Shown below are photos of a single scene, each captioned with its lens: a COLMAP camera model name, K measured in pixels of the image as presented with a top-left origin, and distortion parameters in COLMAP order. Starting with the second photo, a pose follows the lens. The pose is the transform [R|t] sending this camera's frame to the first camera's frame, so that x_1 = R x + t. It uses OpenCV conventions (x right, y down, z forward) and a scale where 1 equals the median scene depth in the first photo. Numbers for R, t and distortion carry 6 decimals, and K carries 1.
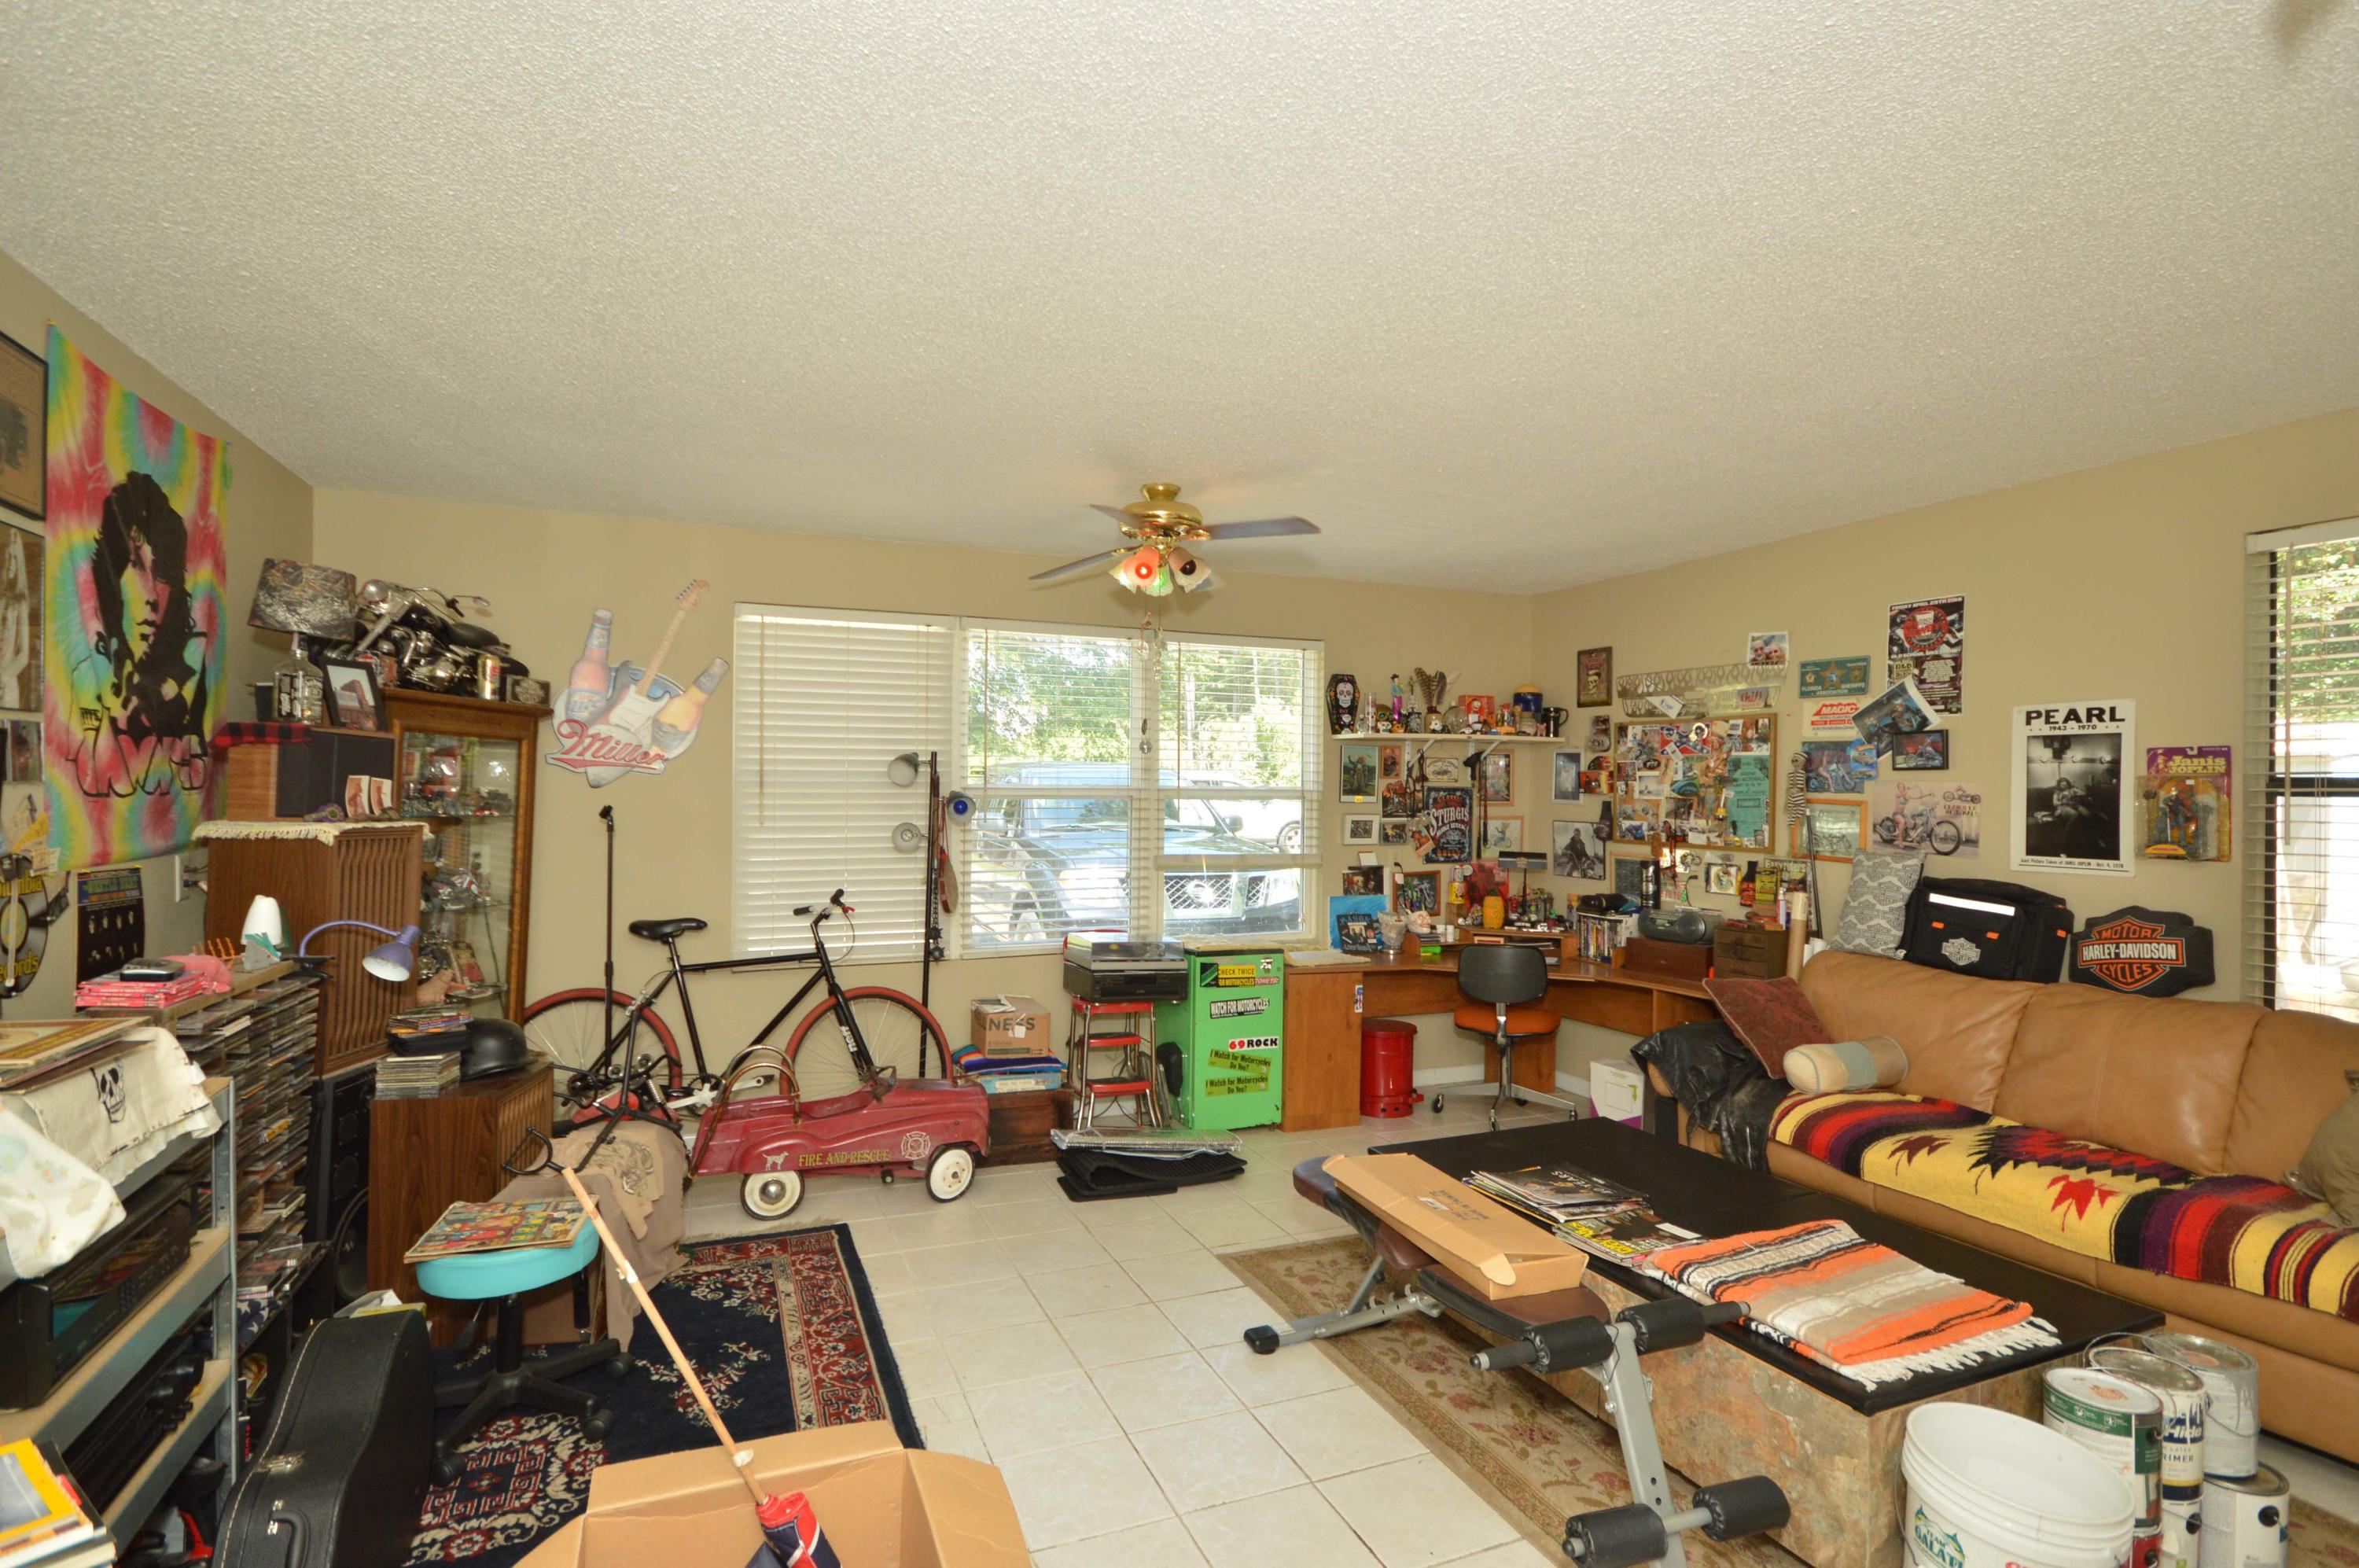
lens RADIAL K [[1145.7, 0, 1175.8], [0, 1145.7, 782.4], [0, 0, 1]] dist [0.000394, -0.001856]
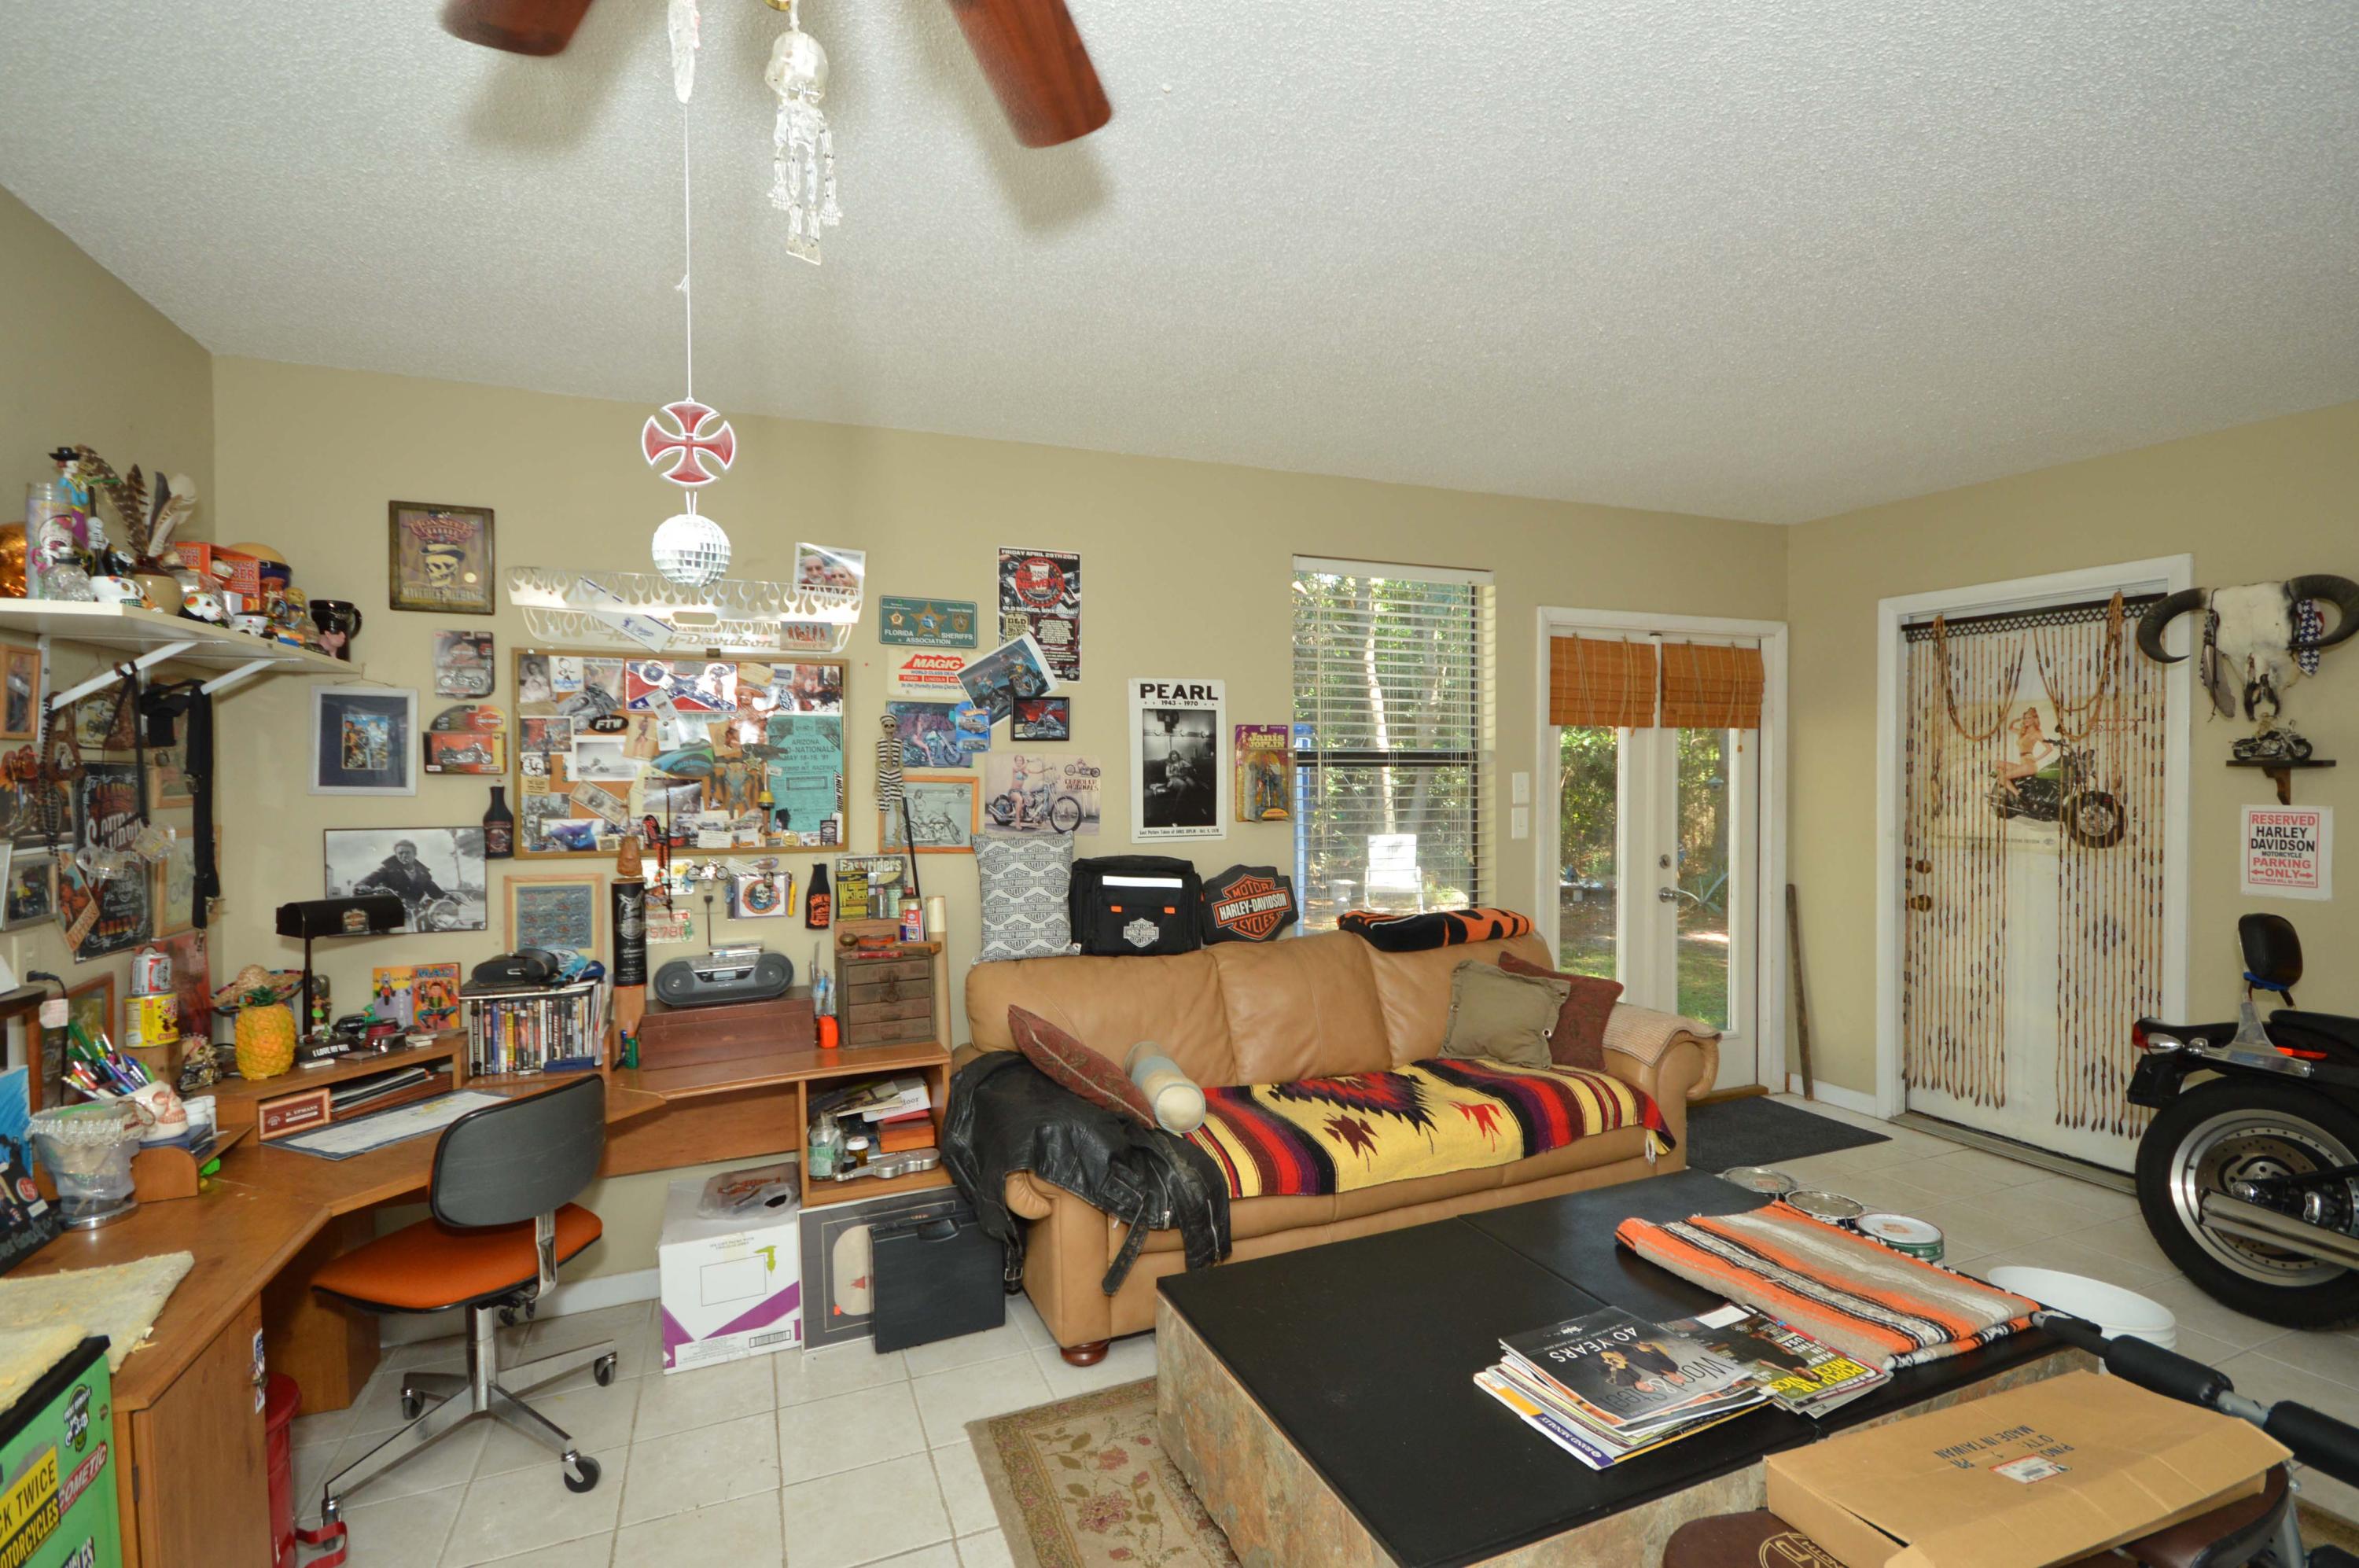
lens RADIAL K [[1095.9, 0, 1181.2], [0, 1095.9, 785.3], [0, 0, 1]] dist [0.002220, 0.000876]
pose [[0.010315, -0.019587, 0.999755, -0.200701], [0.001186, 0.999808, 0.019576, 0.007191], [-0.999946, 0.000984, 0.010336, 0.877423]]
